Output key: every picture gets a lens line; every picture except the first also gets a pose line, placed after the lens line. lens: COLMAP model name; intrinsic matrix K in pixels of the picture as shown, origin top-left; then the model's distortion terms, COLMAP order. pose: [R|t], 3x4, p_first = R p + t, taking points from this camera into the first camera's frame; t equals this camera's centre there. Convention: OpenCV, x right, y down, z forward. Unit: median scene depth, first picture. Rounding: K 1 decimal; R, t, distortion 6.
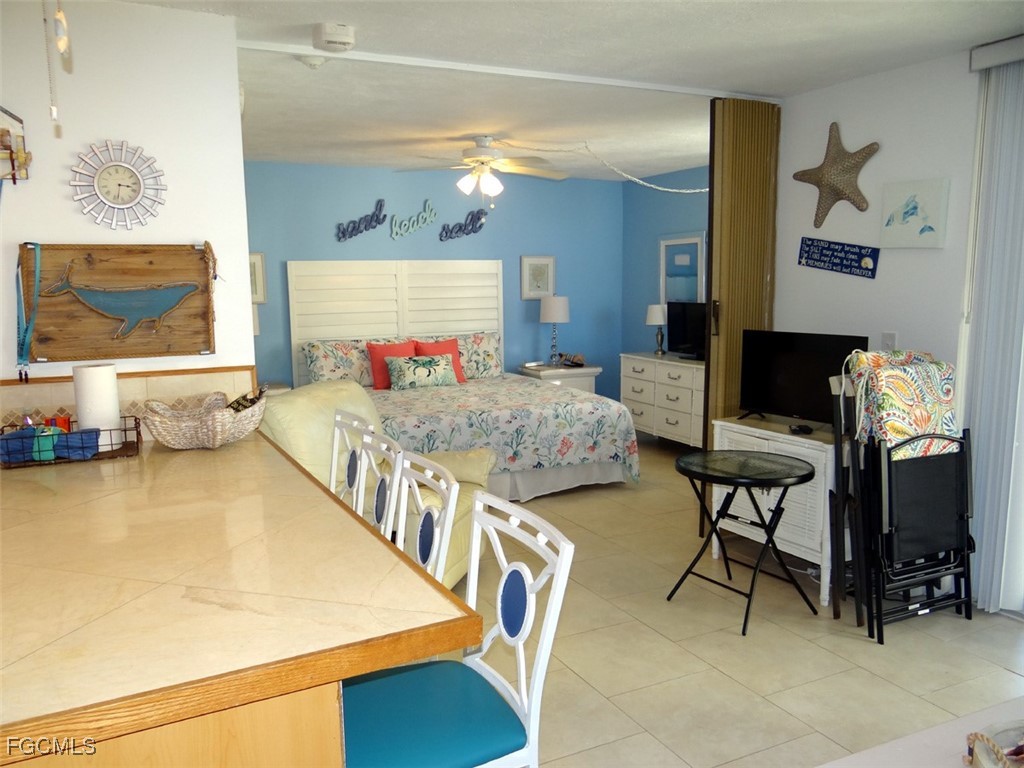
lens RADIAL K [[806.1, 0, 509.9], [0, 806.1, 382.7], [0, 0, 1]] dist [-0.012261, 0.019491]
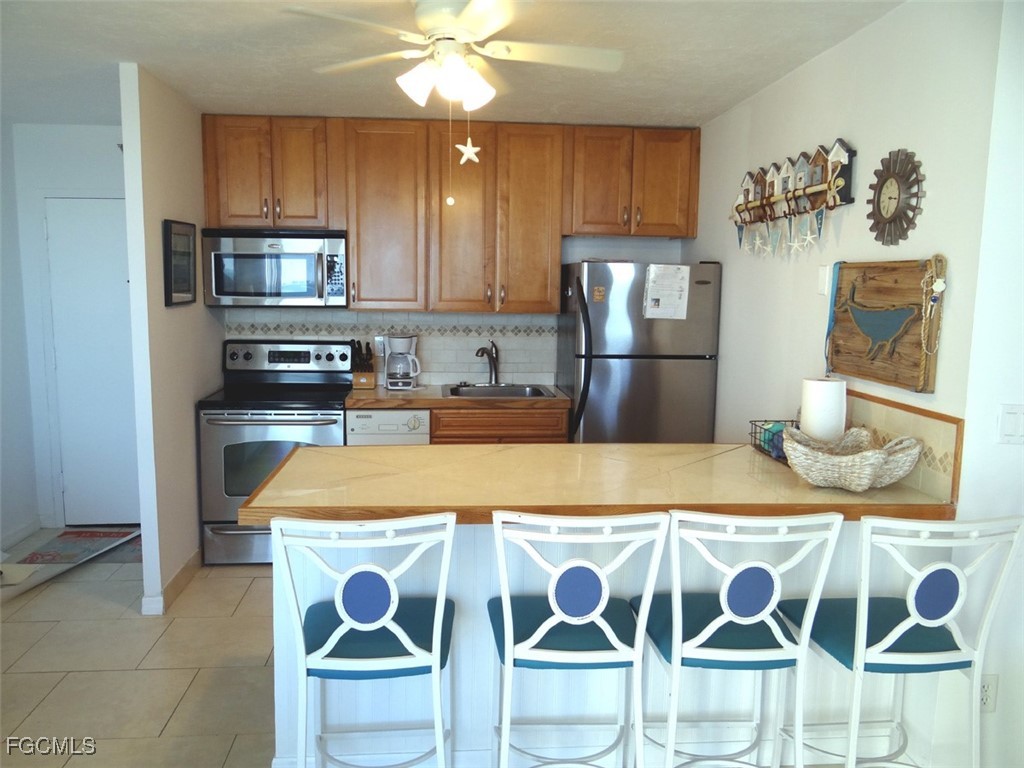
lens RADIAL K [[806.1, 0, 510.7], [0, 806.1, 382.0], [0, 0, 1]] dist [-0.012261, 0.019491]
pose [[-0.357008, 0.120337, -0.926317, 0.574764], [-0.134186, 0.974775, 0.178348, -0.147390], [0.924413, 0.187970, -0.331855, 0.959479]]
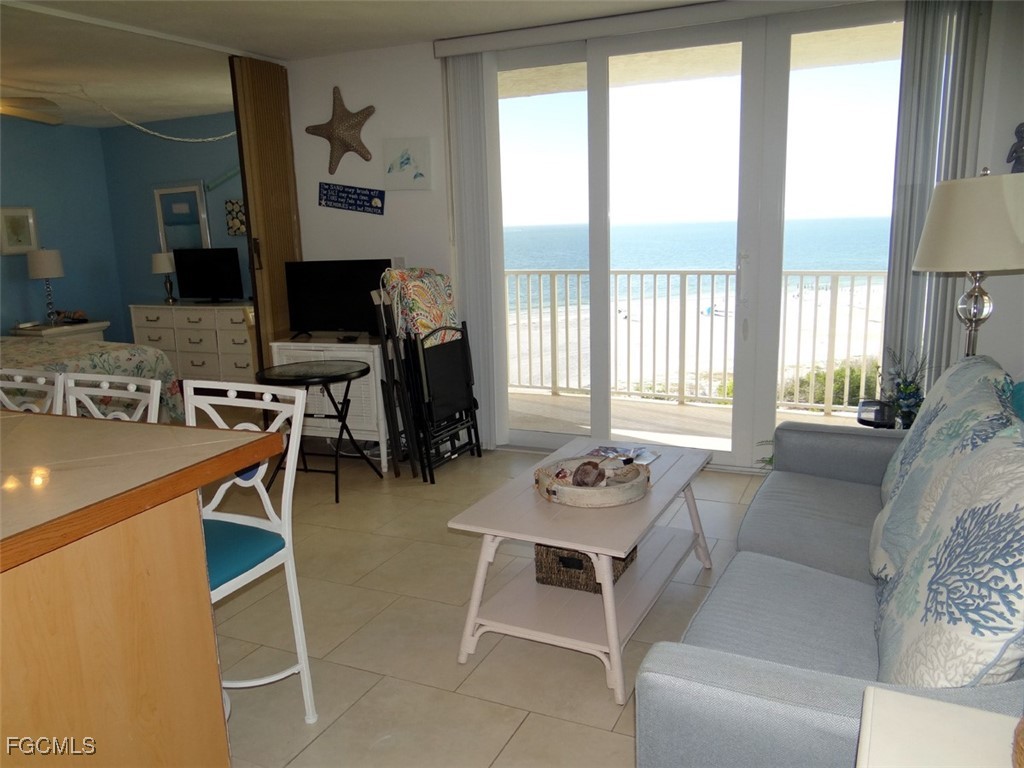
lens RADIAL K [[806.1, 0, 506.5], [0, 806.1, 381.3], [0, 0, 1]] dist [-0.012261, 0.019491]
pose [[0.789087, -0.140125, 0.598086, -0.131117], [0.109876, 0.990129, 0.087011, 0.028353], [-0.604375, -0.002944, 0.796695, -0.088861]]
